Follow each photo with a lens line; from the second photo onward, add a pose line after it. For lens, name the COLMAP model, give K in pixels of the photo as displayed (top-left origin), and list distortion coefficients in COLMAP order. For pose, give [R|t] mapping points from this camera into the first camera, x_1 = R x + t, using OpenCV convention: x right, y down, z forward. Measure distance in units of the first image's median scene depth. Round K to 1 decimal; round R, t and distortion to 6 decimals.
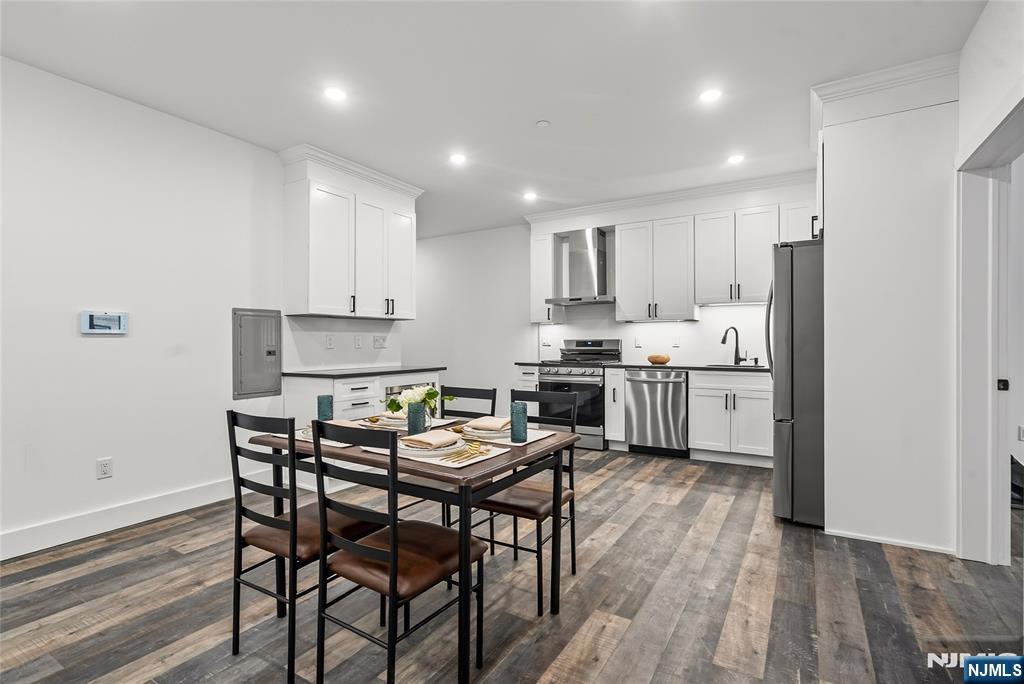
lens RADIAL K [[484.7, 0, 513.9], [0, 484.7, 344.9], [0, 0, 1]] dist [0.000147, 0.000978]
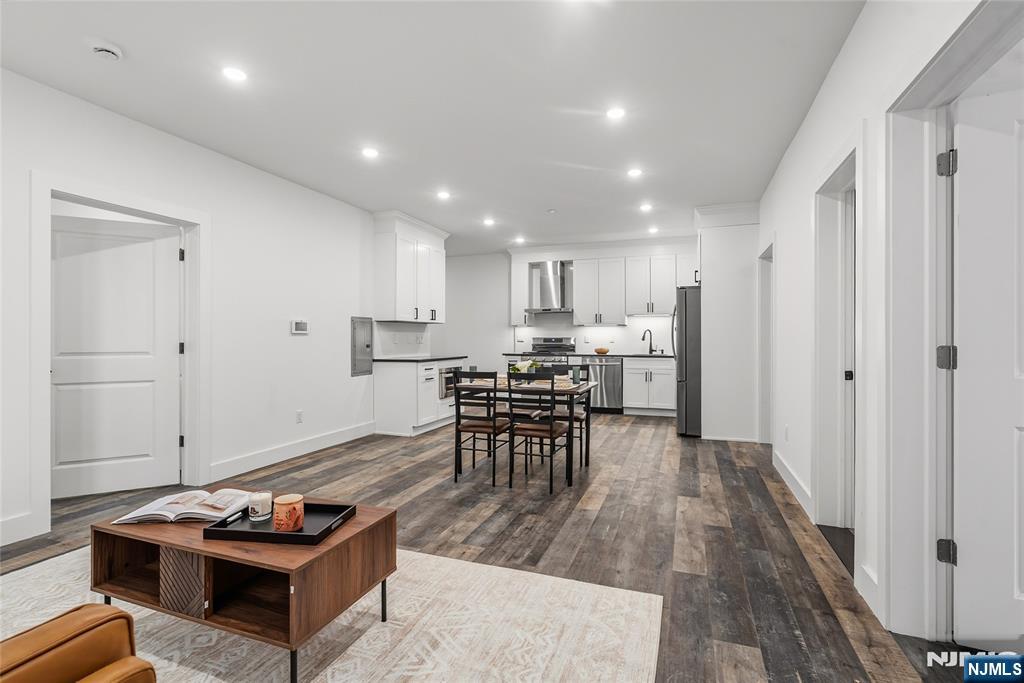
lens RADIAL K [[478.1, 0, 512.0], [0, 478.1, 341.5], [0, 0, 1]] dist [-0.002282, -0.000064]
pose [[0.981736, 0.001104, 0.190246, -0.318935], [-0.001086, 0.999999, -0.000195, 0.002039], [-0.190246, -0.000015, 0.981737, -0.501010]]
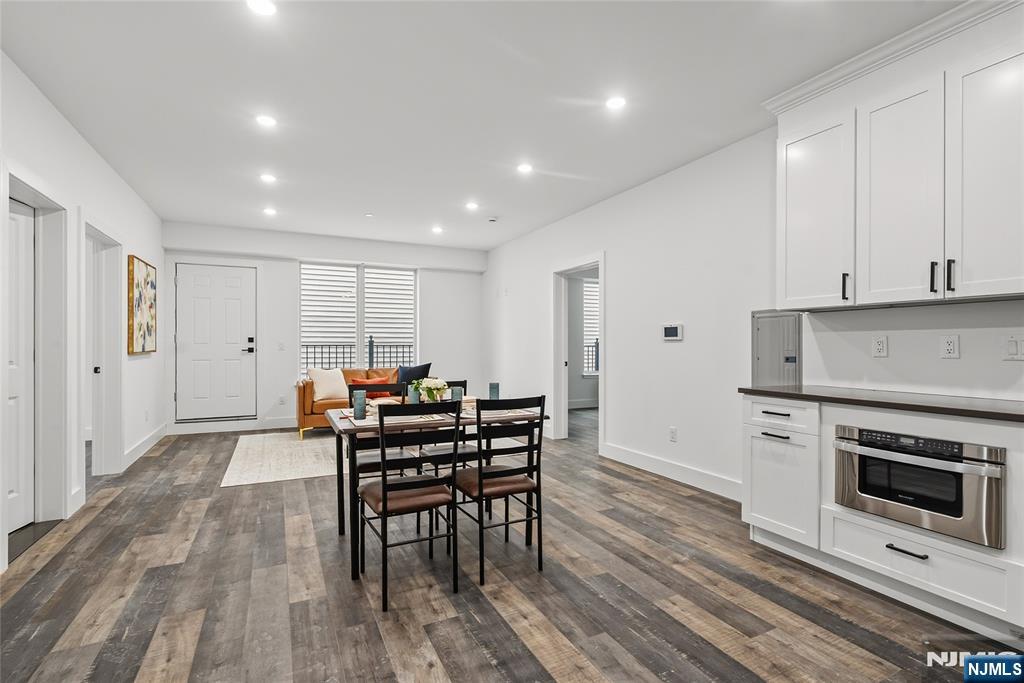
lens RADIAL K [[478.1, 0, 512.0], [0, 478.1, 341.5], [0, 0, 1]] dist [-0.002282, -0.000064]
pose [[-0.536775, -0.005847, -0.843705, 0.424480], [-0.005486, 0.999979, -0.003440, -0.008170], [0.843708, 0.002782, -0.536796, 0.959625]]
